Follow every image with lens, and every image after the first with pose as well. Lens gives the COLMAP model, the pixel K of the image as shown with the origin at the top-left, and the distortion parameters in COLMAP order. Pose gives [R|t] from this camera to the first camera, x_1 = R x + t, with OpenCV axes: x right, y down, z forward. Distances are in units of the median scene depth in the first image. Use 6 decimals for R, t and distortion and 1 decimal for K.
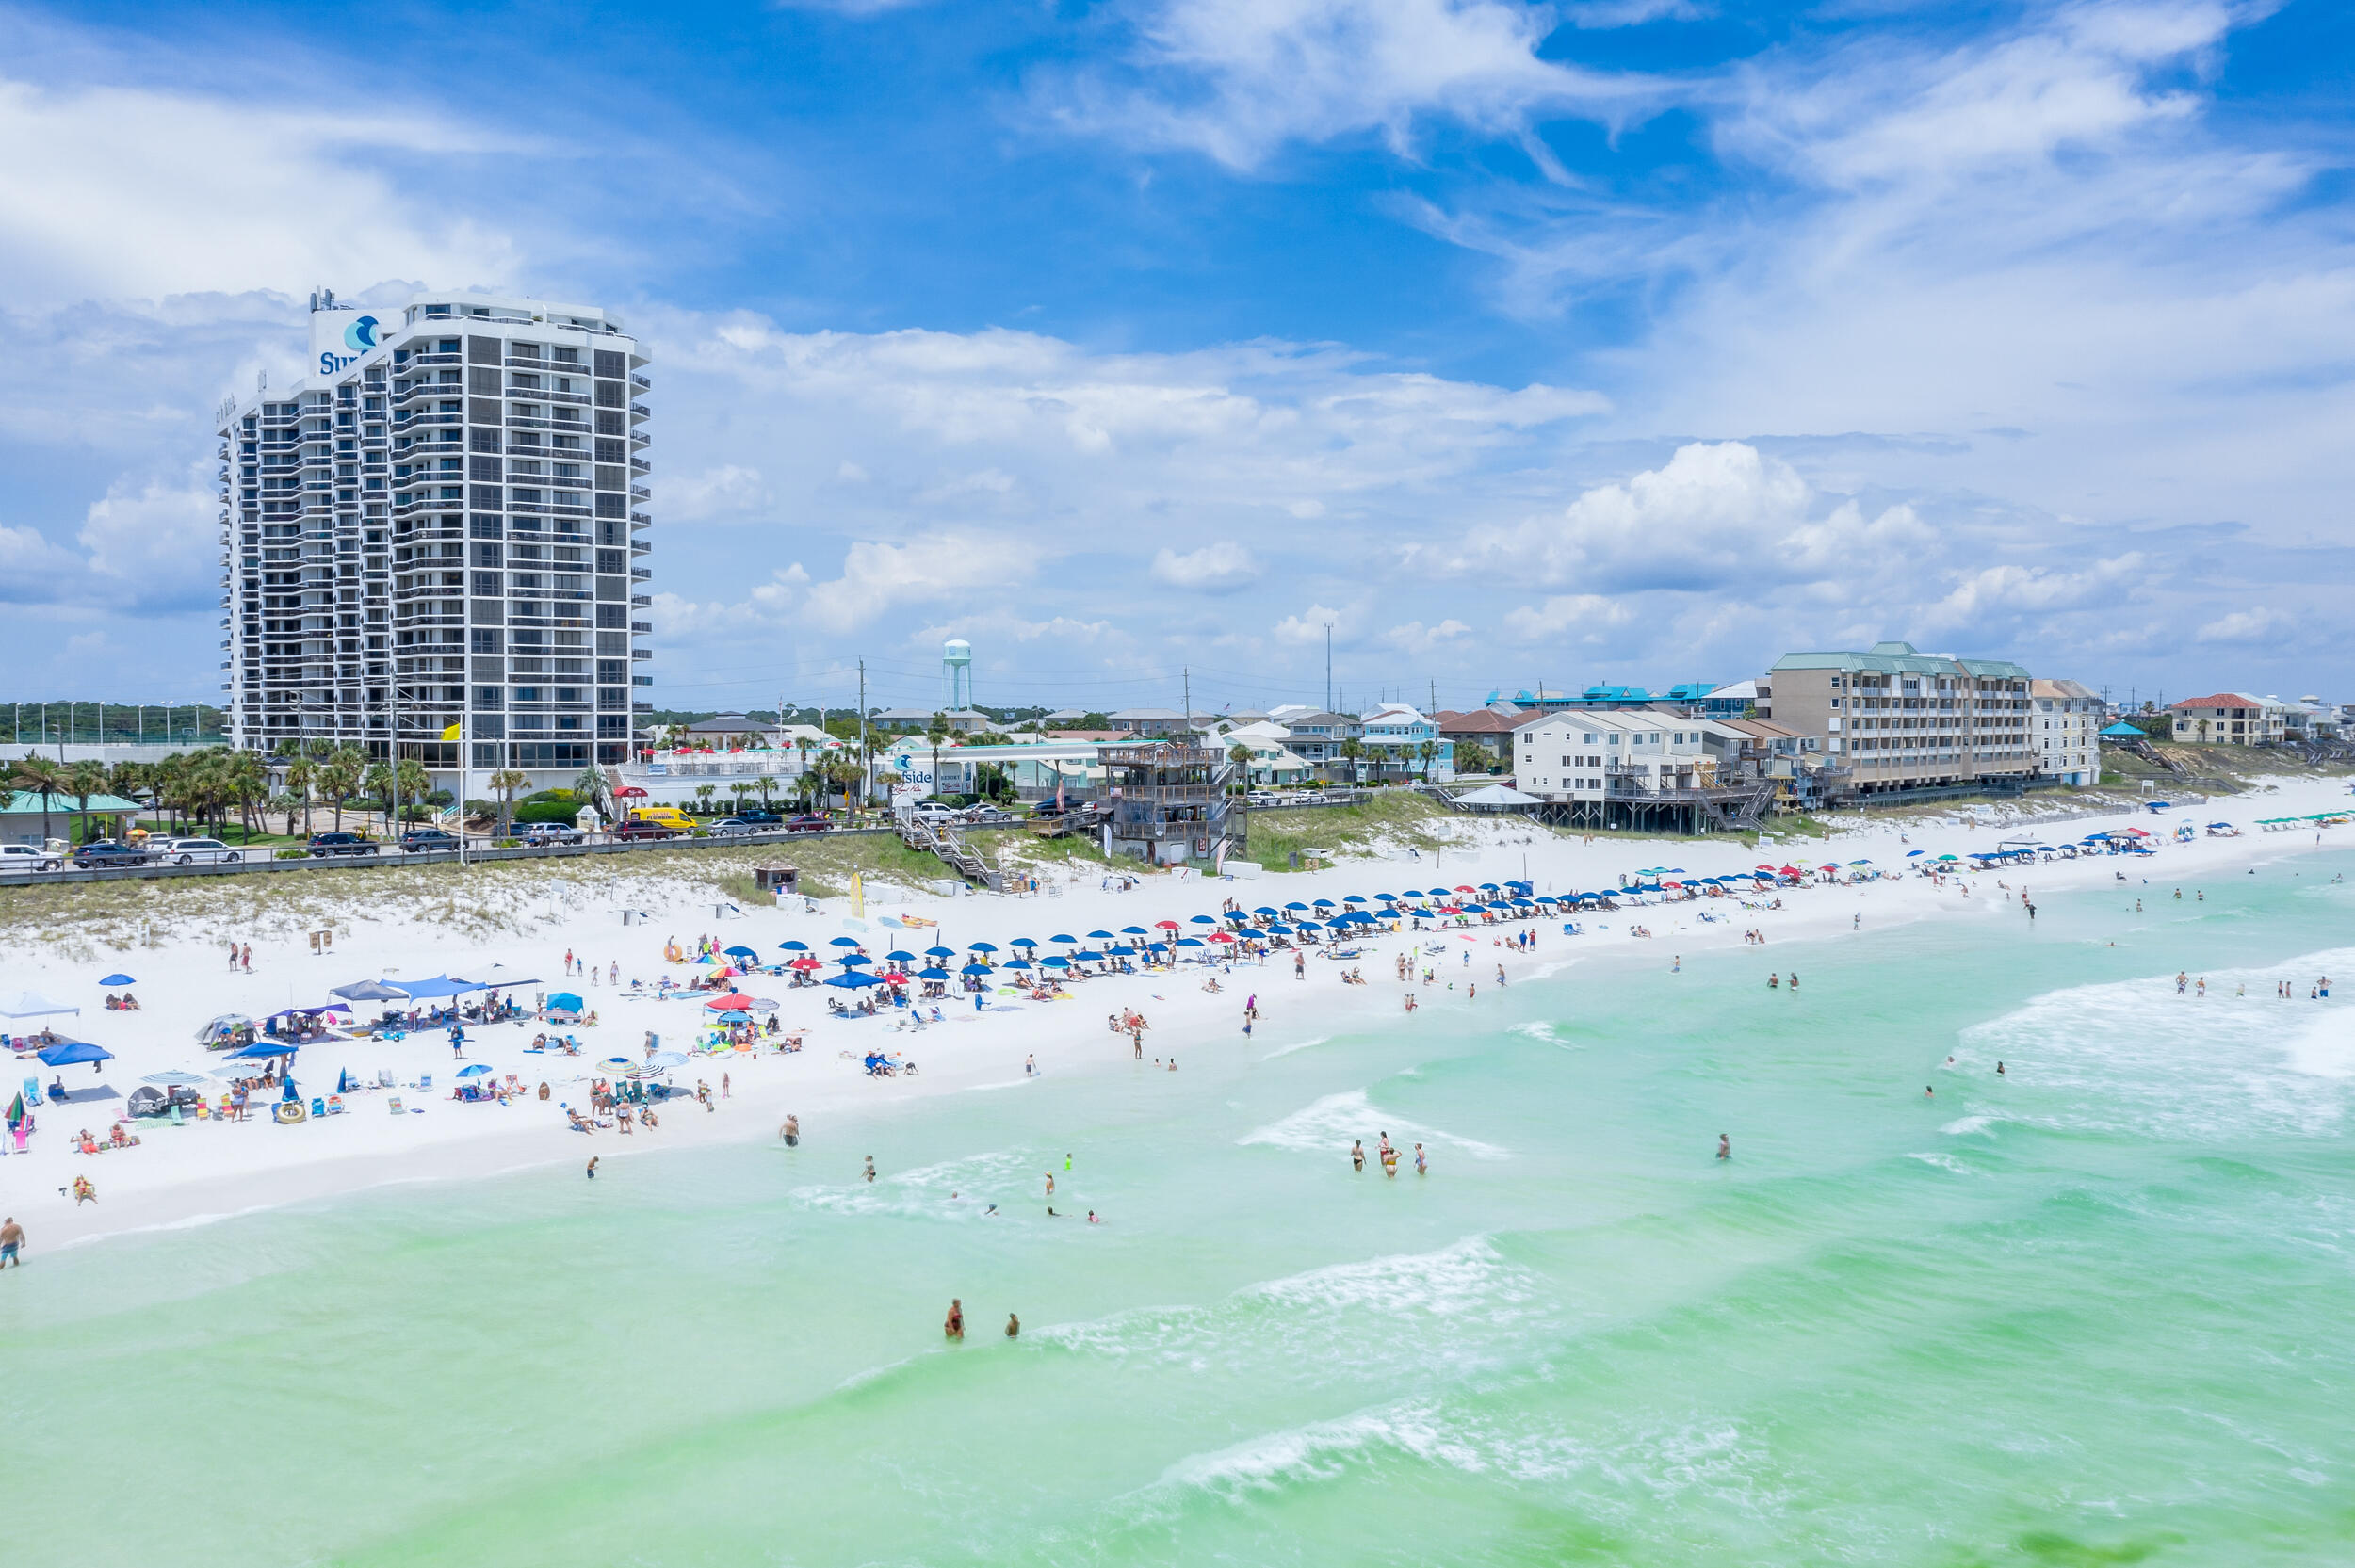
lens RADIAL K [[1987.2, 0, 1177.5], [0, 1987.2, 784.0], [0, 0, 1]] dist [-0.004571, 0.002074]
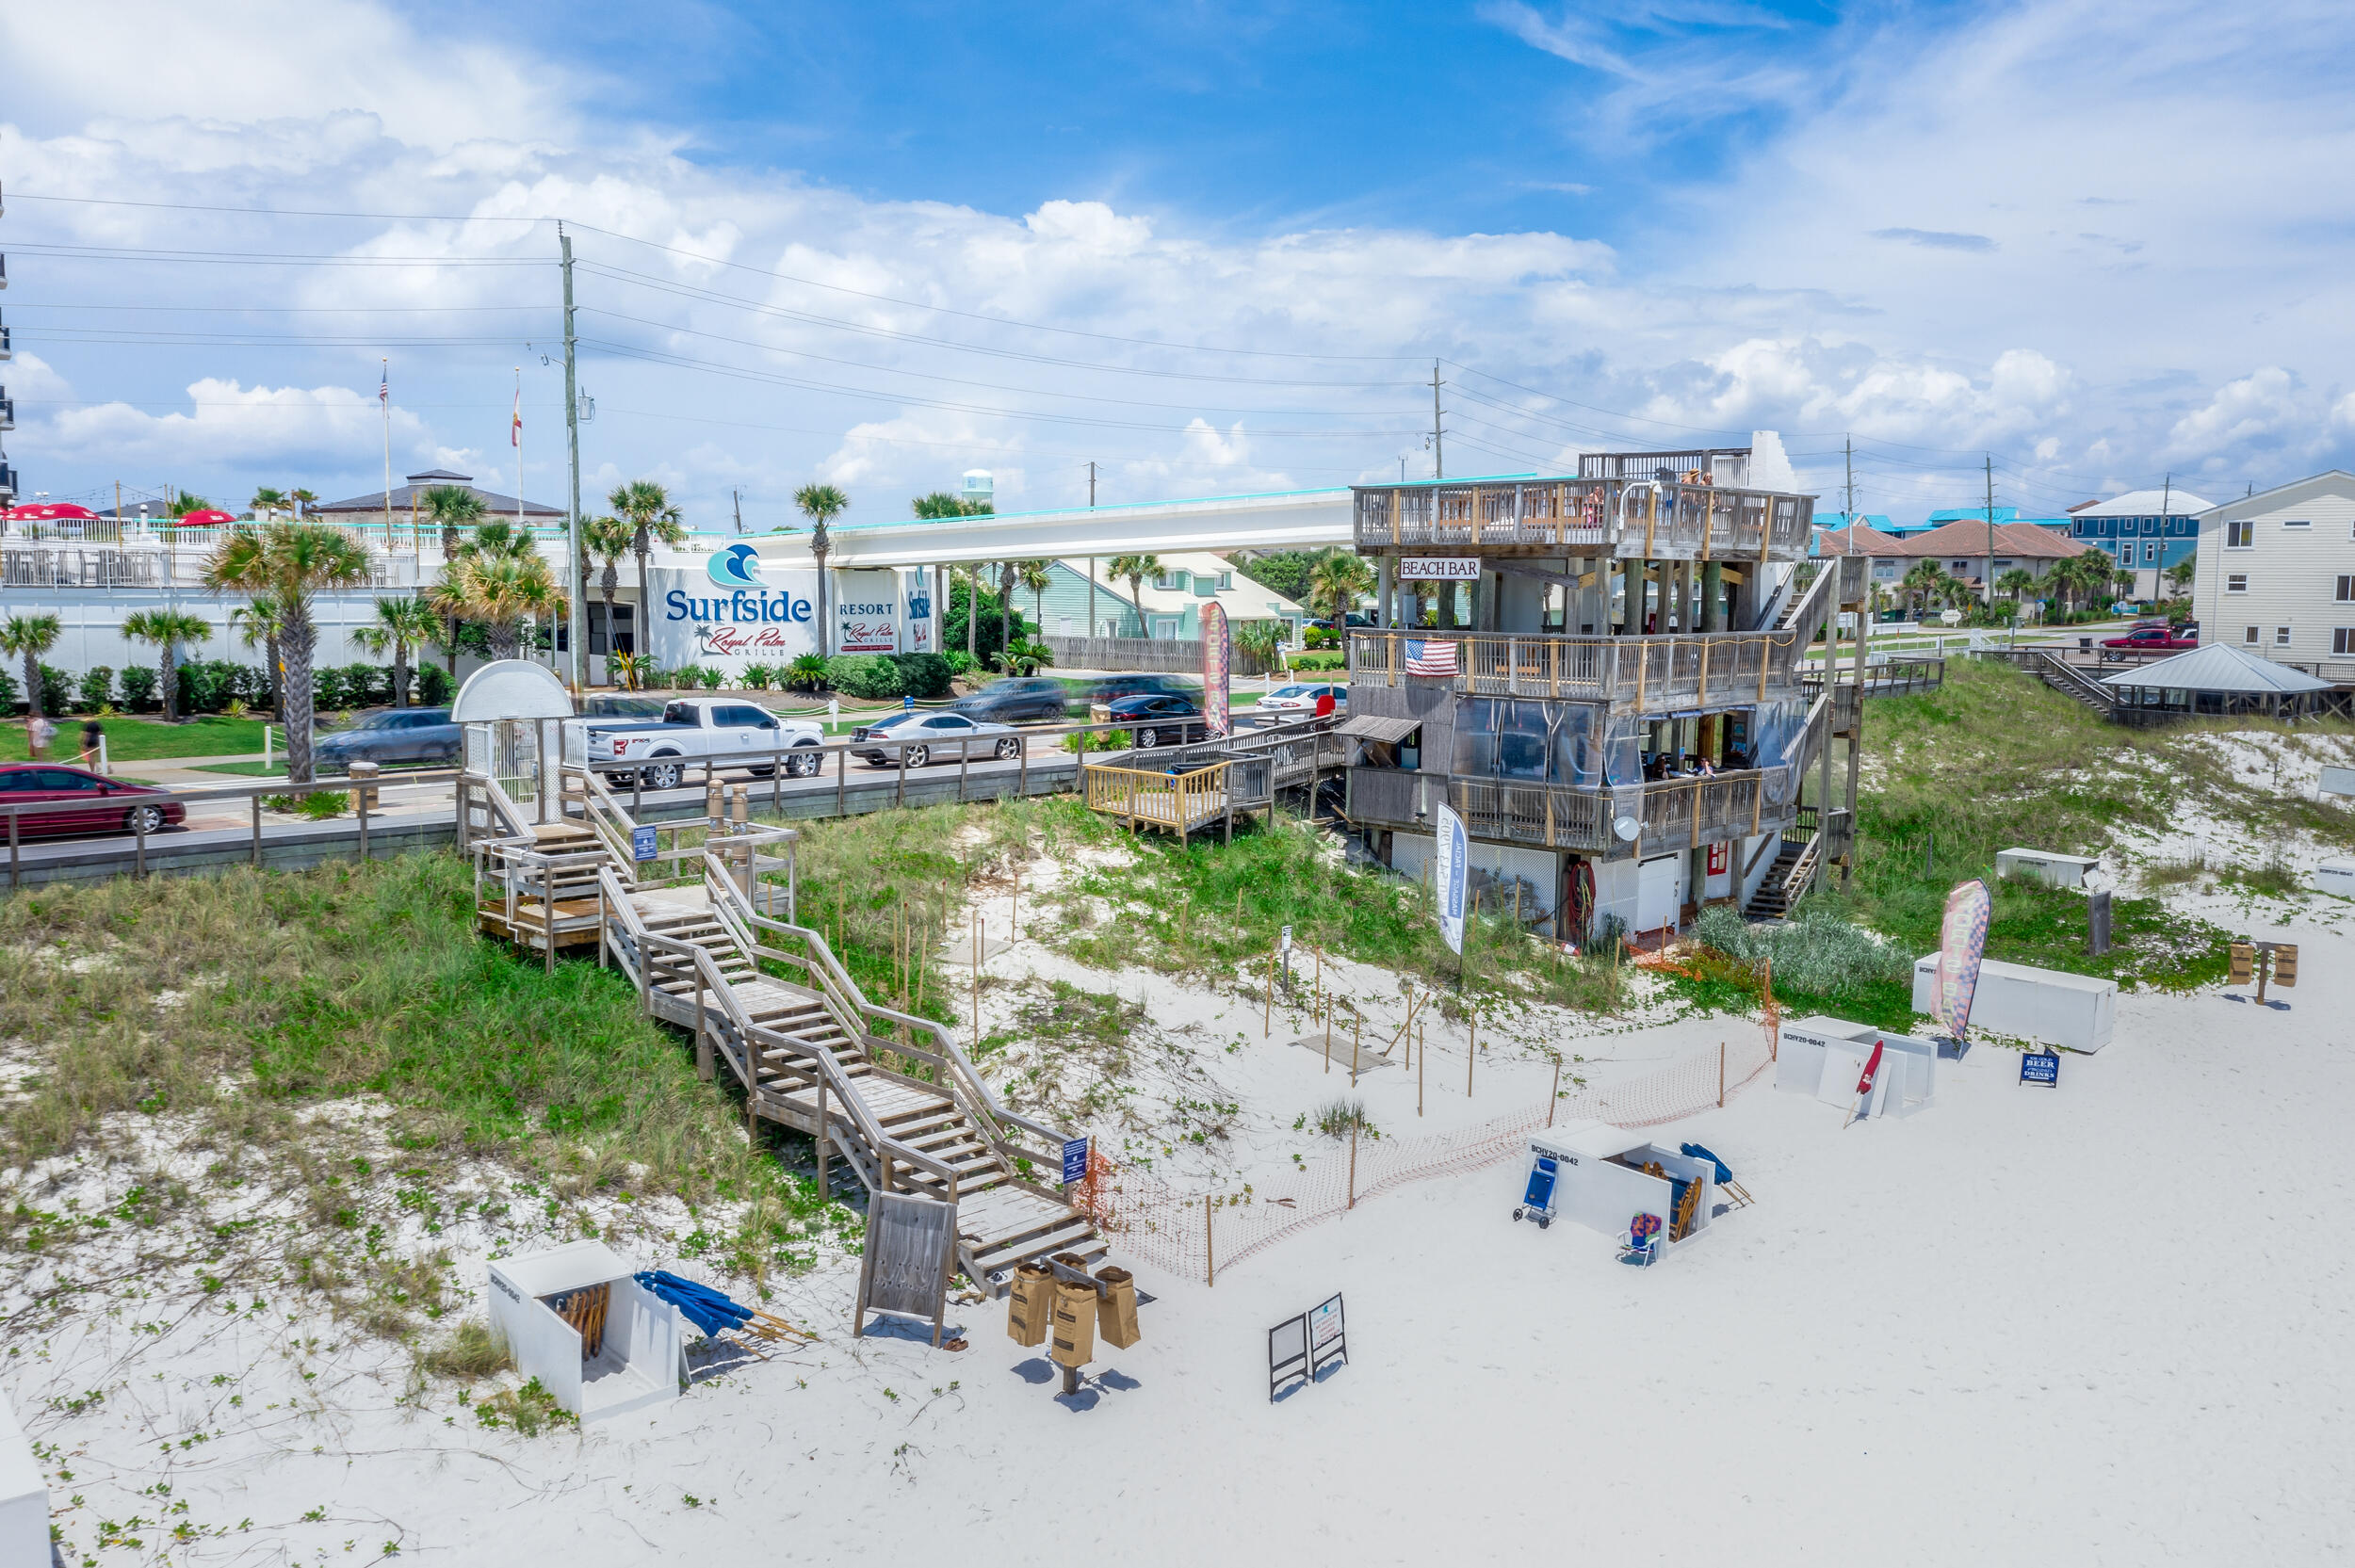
lens RADIAL K [[1876.3, 0, 1177.5], [0, 1876.3, 784.0], [0, 0, 1]] dist [-0.002585, 0.009698]
pose [[0.999898, 0.010213, -0.009977, -0.056205], [-0.009422, 0.997041, 0.076293, 0.002021], [0.010727, -0.076191, 0.997036, 0.693540]]
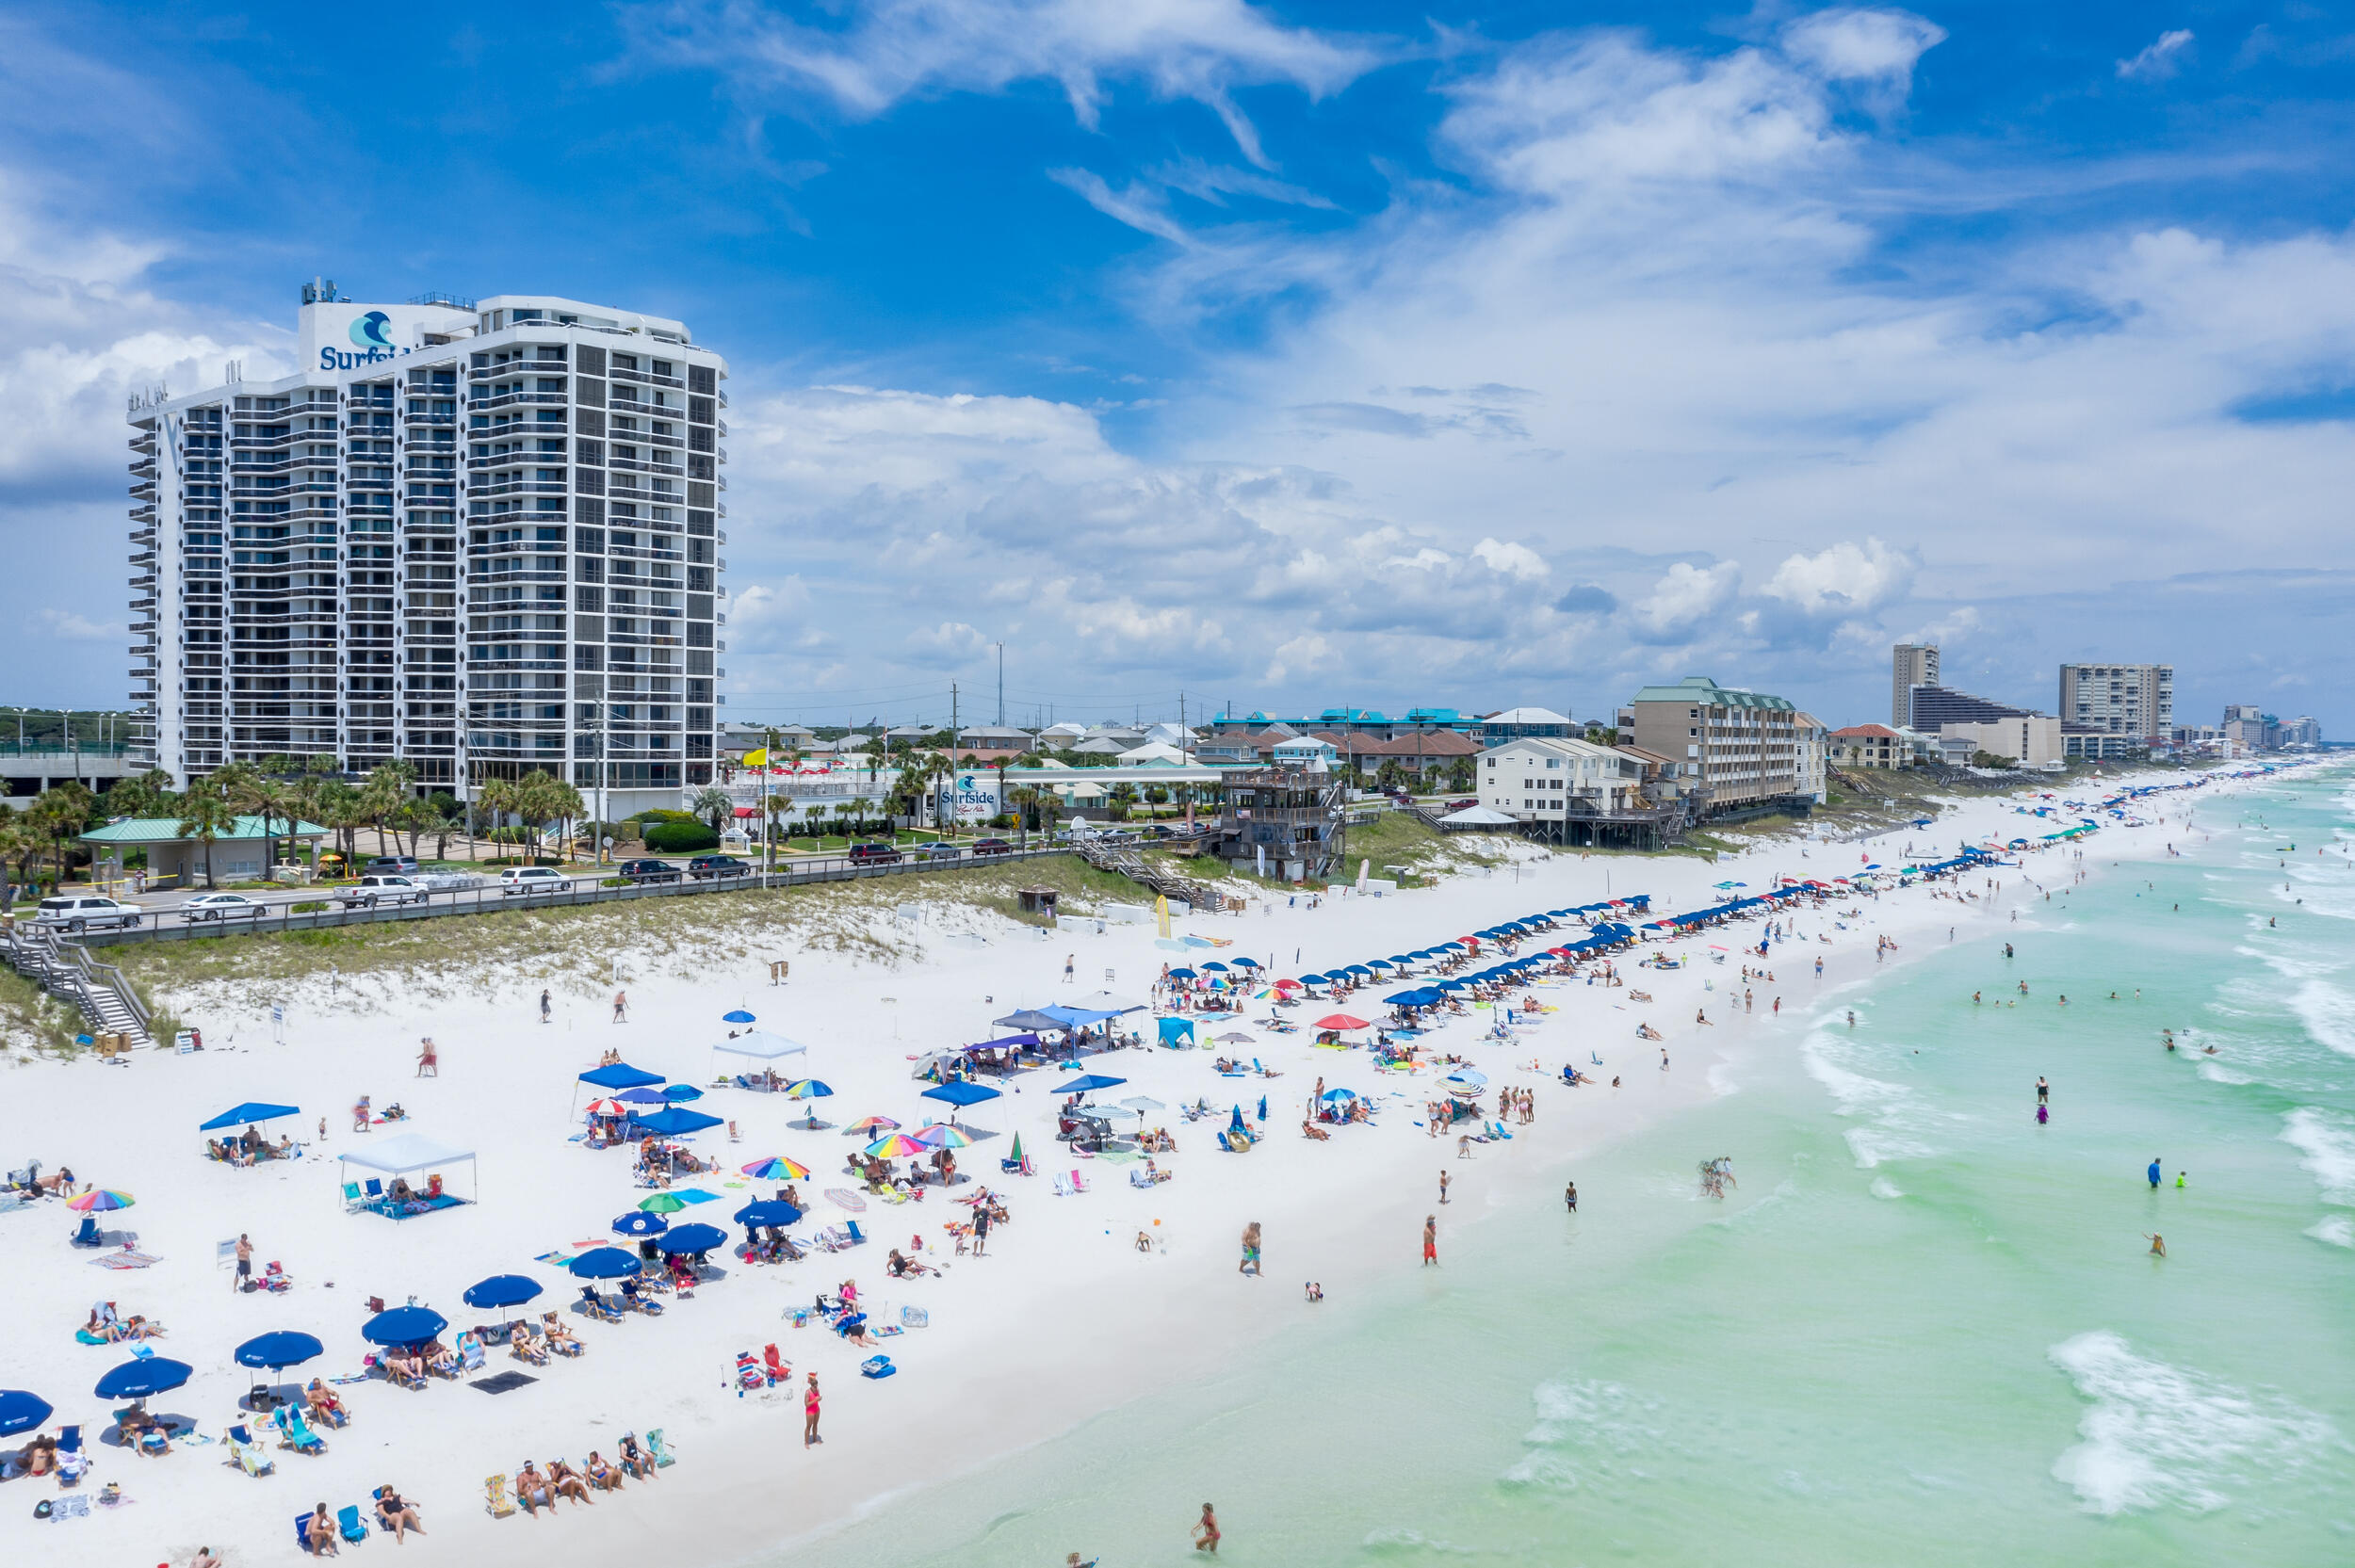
lens RADIAL K [[1918.8, 0, 1177.5], [0, 1918.8, 784.0], [0, 0, 1]] dist [-0.010197, 0.010080]
pose [[0.973107, 0.004576, 0.230308, -0.274348], [-0.003113, 0.999973, -0.006718, -0.004482], [-0.230333, 0.005820, 0.973095, 0.018244]]
